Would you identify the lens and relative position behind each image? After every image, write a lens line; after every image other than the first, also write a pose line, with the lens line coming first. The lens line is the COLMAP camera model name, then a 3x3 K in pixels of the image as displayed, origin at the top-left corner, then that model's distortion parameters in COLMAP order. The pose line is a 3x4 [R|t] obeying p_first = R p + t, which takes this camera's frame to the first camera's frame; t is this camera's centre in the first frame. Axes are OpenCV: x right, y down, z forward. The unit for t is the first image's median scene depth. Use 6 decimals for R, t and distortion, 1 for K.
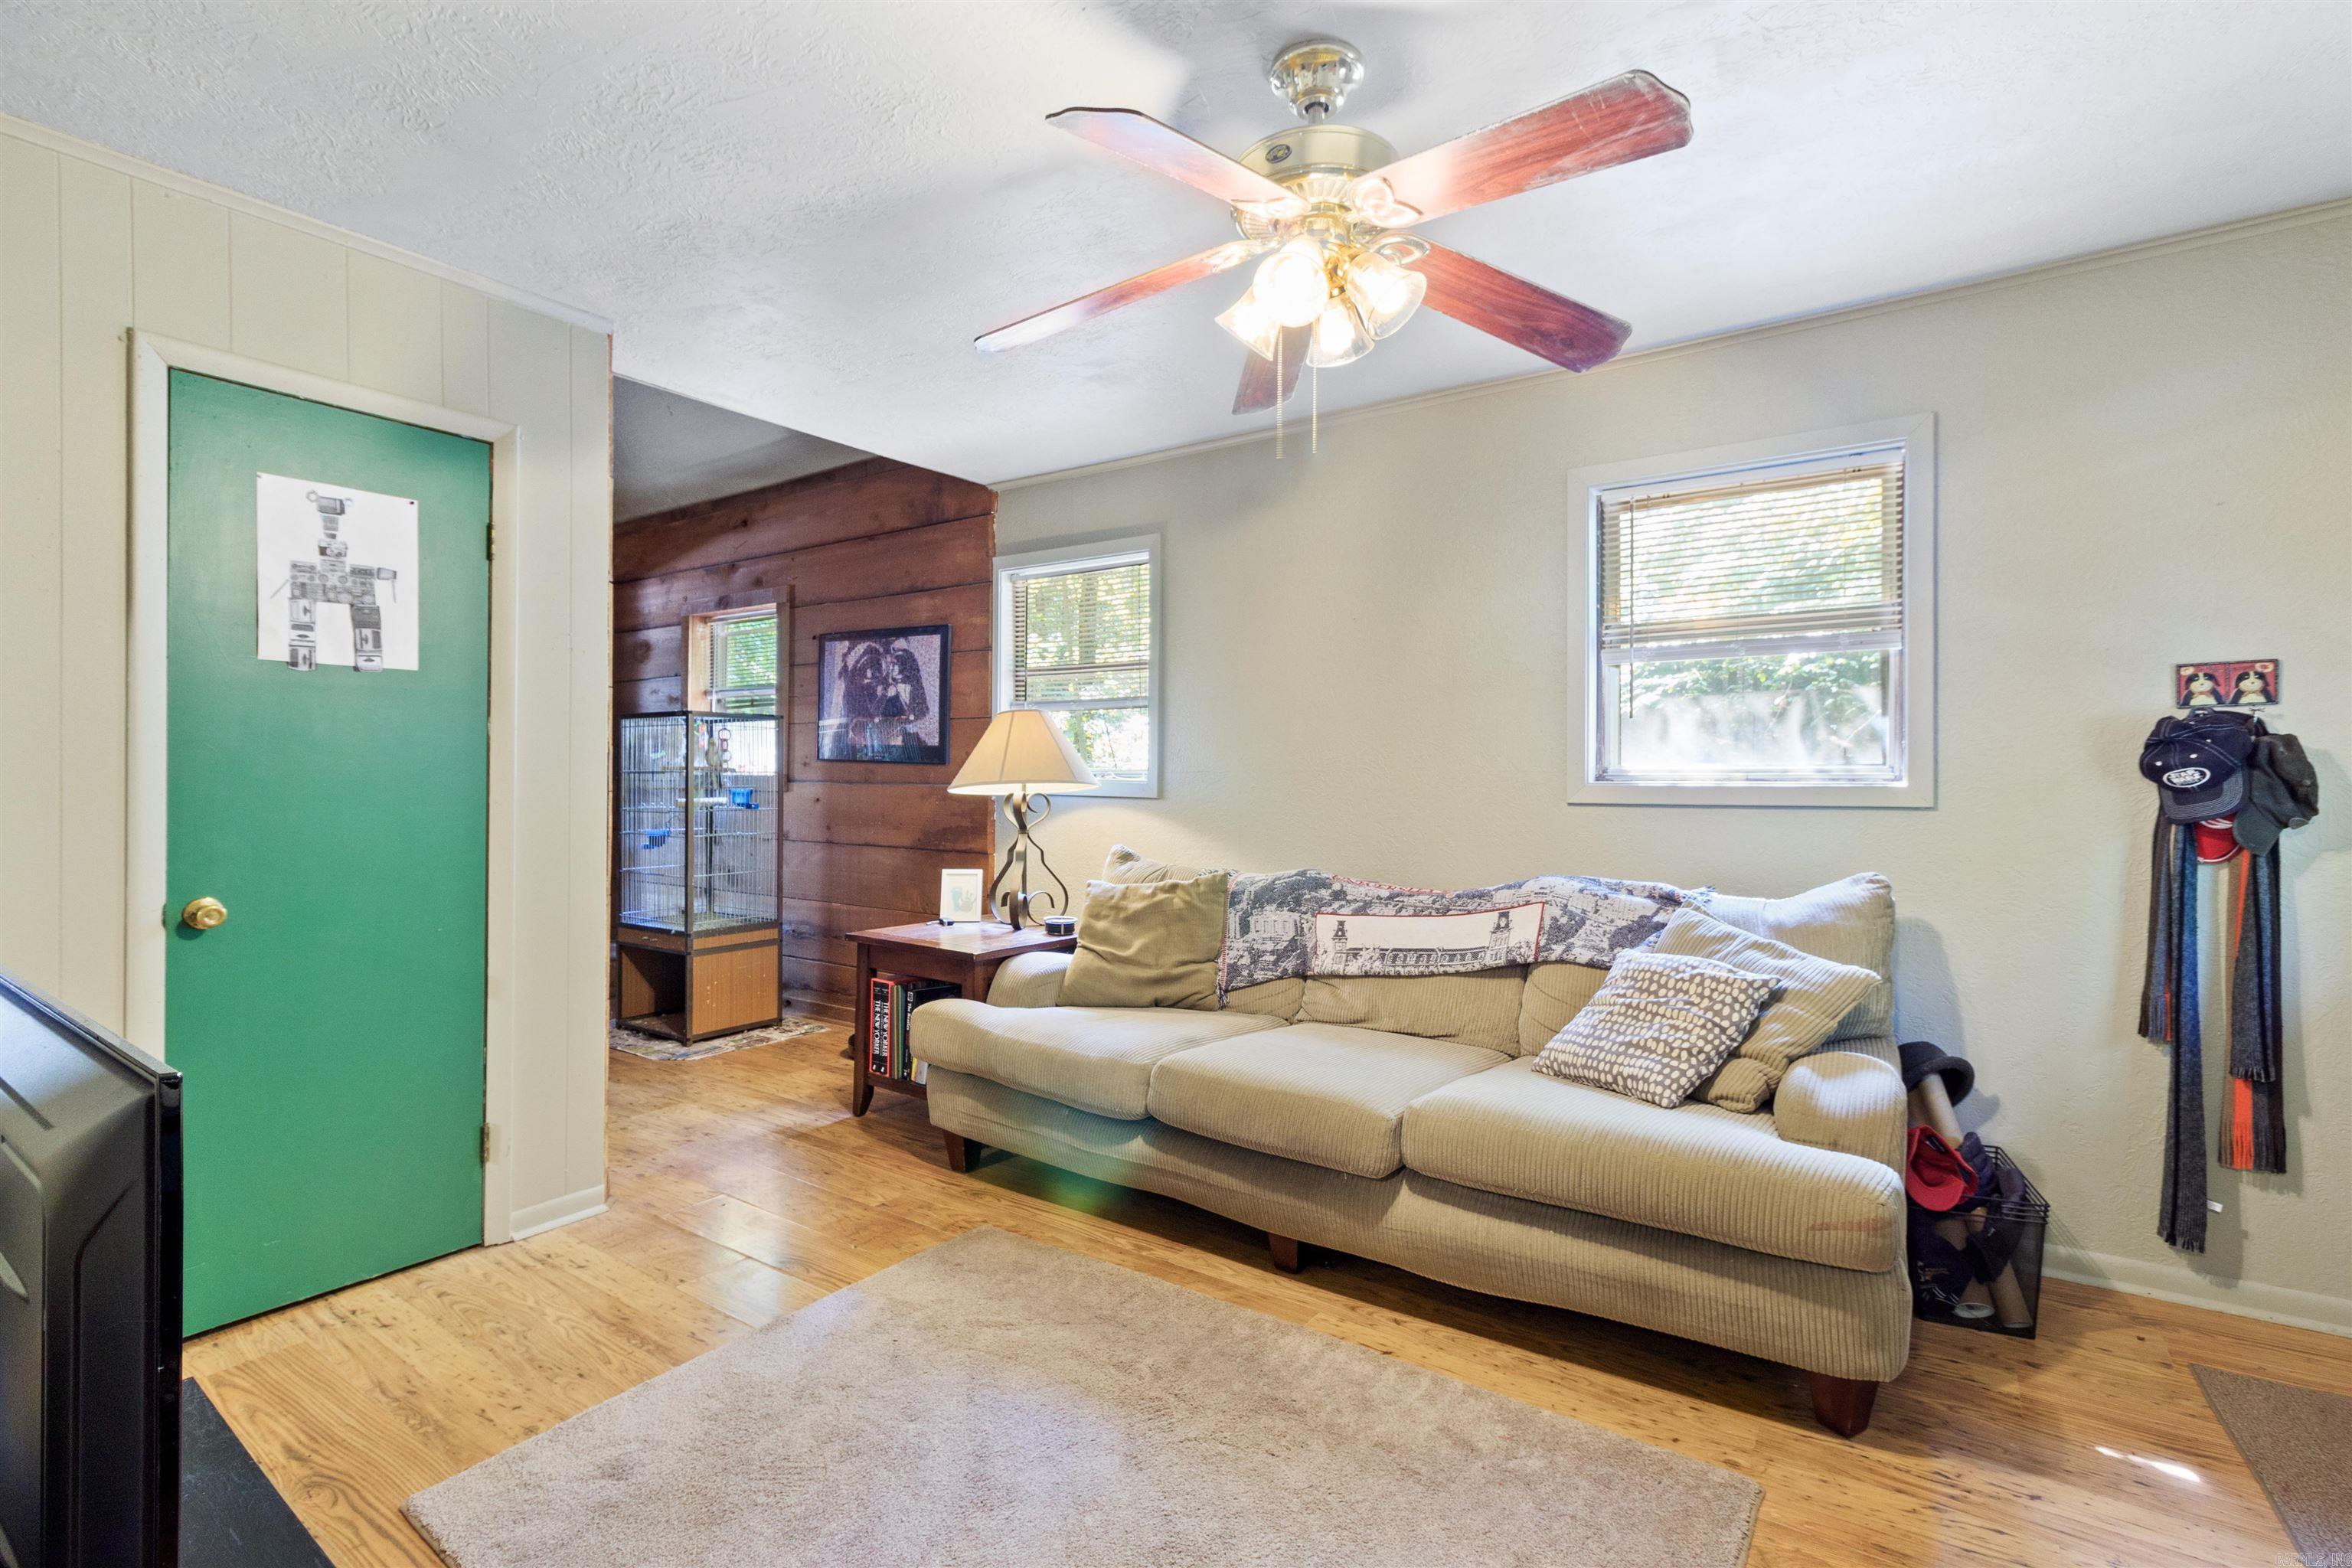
lens RADIAL K [[1077.3, 0, 1185.4], [0, 1077.3, 775.7], [0, 0, 1]] dist [0.000122, -0.000161]
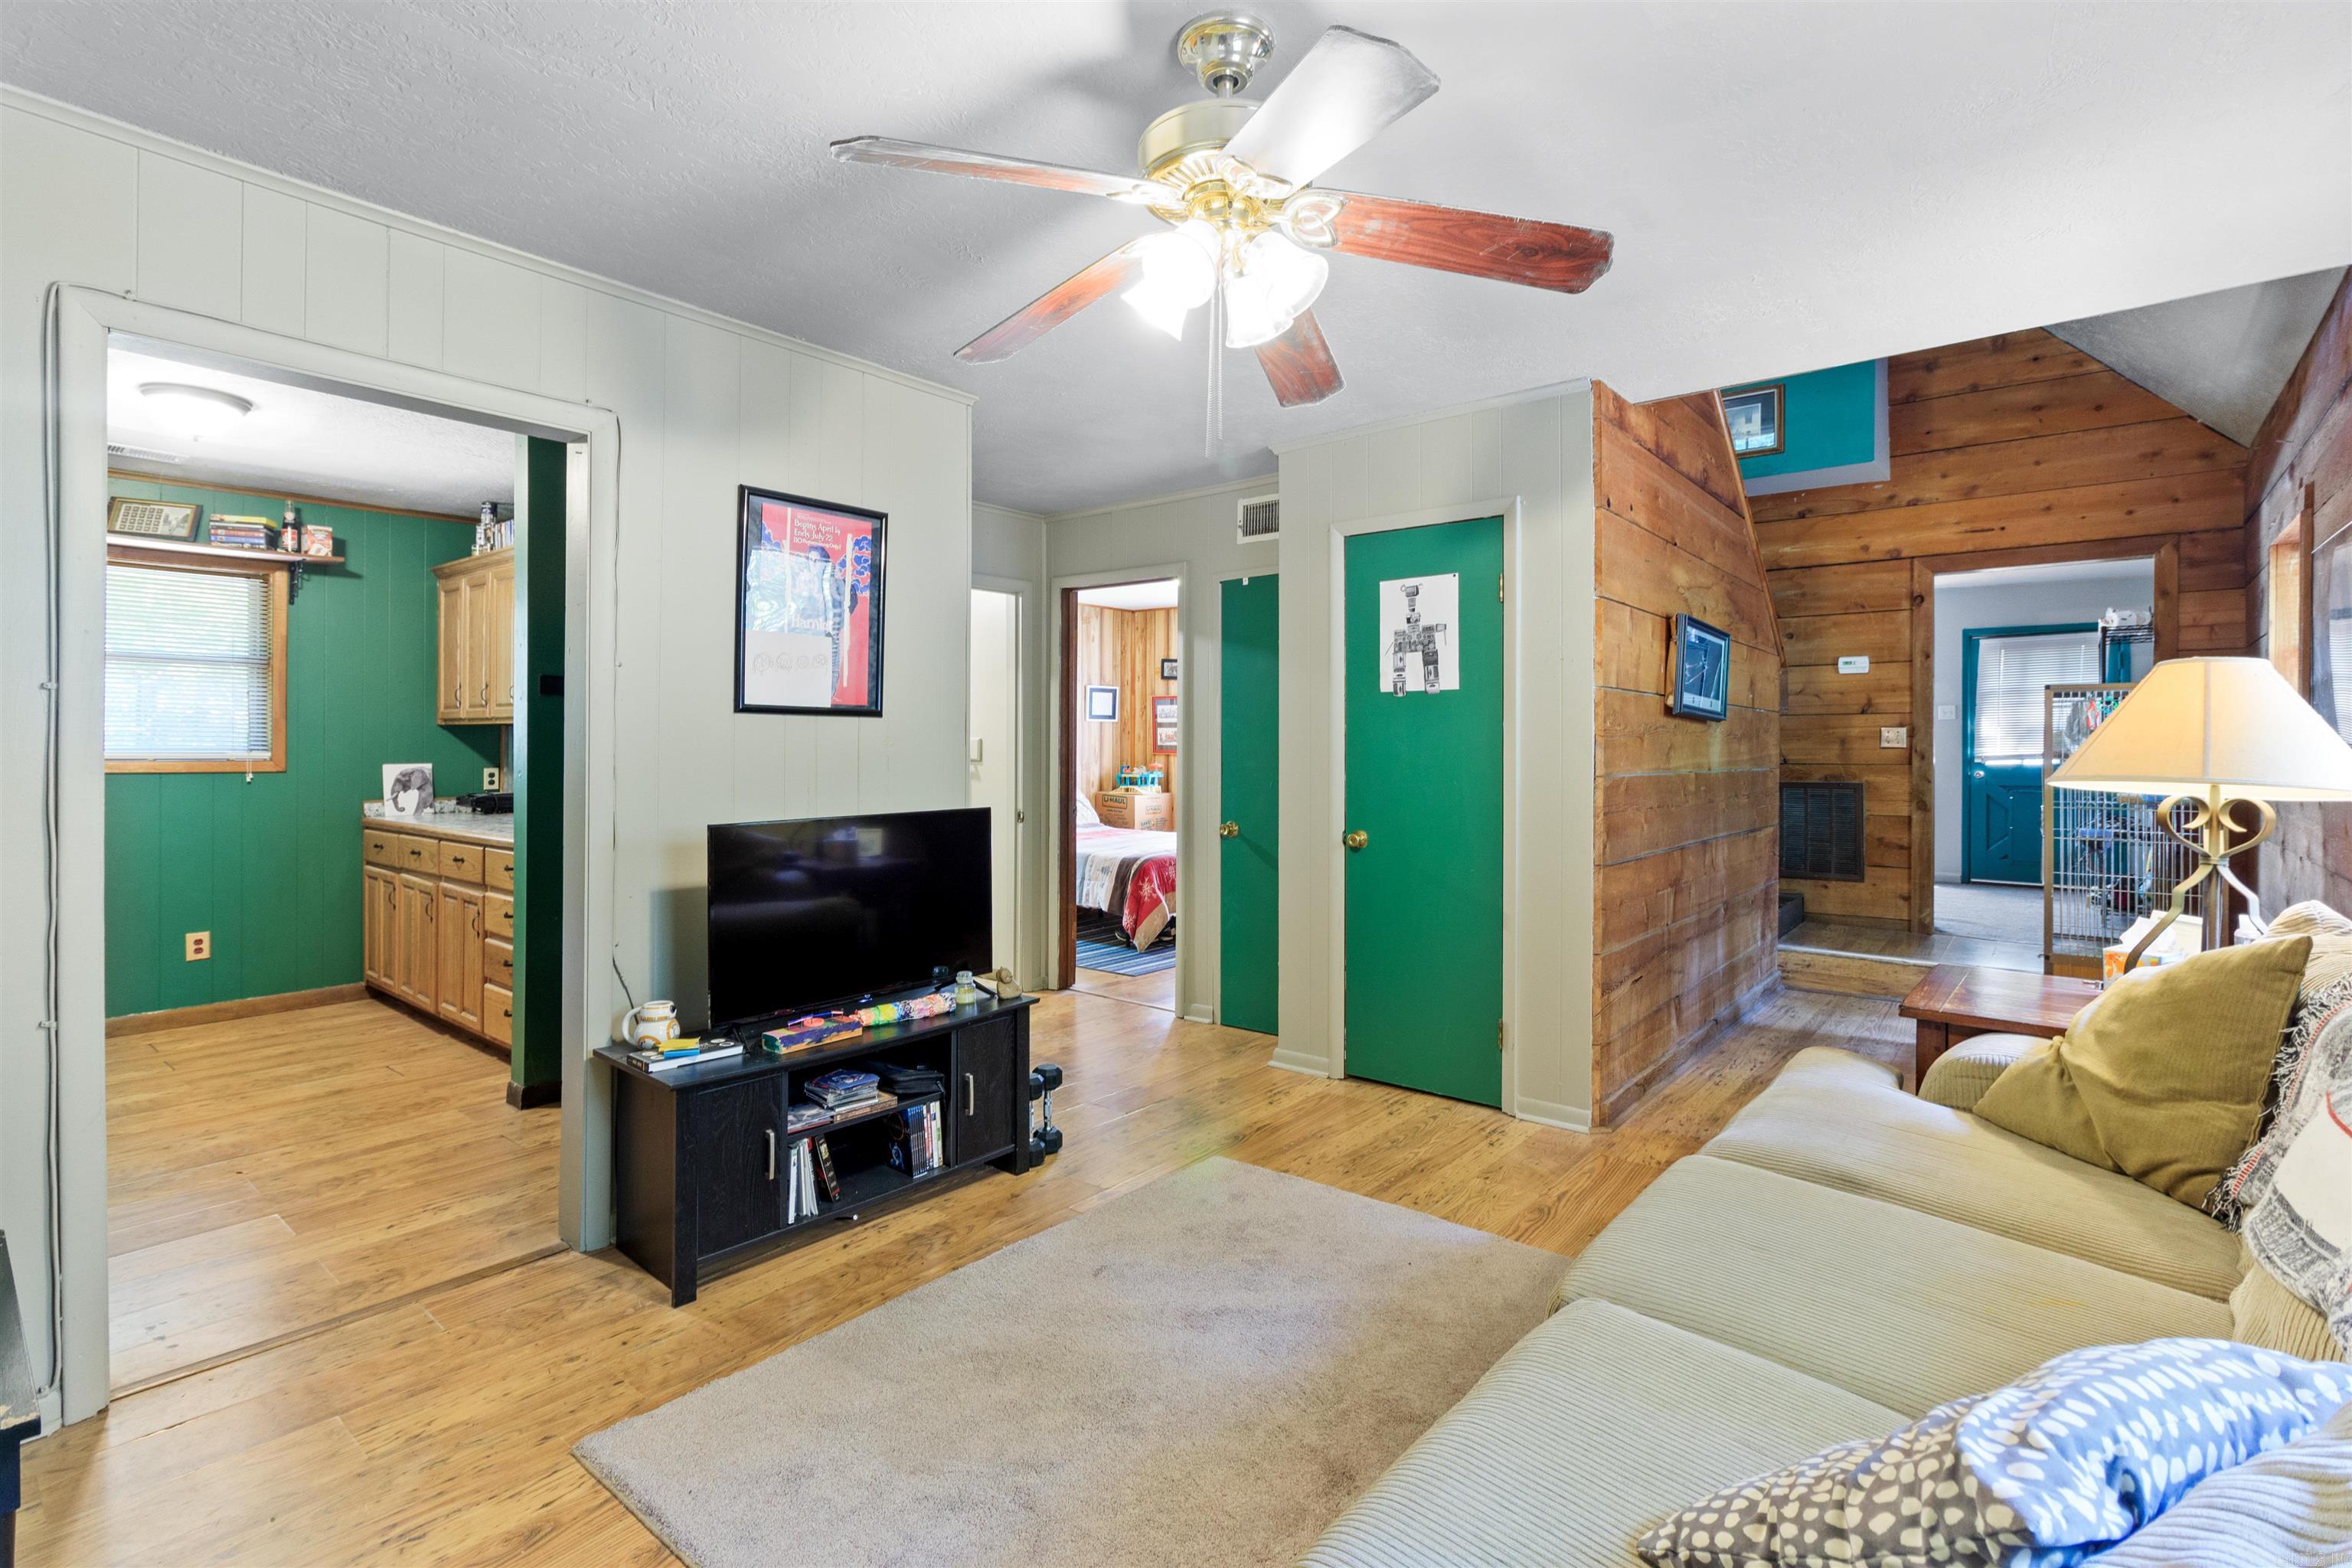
lens RADIAL K [[1096.2, 0, 1182.6], [0, 1096.2, 746.2], [0, 0, 1]] dist [0.003018, 0.000230]
pose [[-0.081284, -0.008914, -0.996651, 0.643252], [-0.004052, 0.999955, -0.008613, -0.005357], [0.996683, 0.003339, -0.081316, 0.608833]]
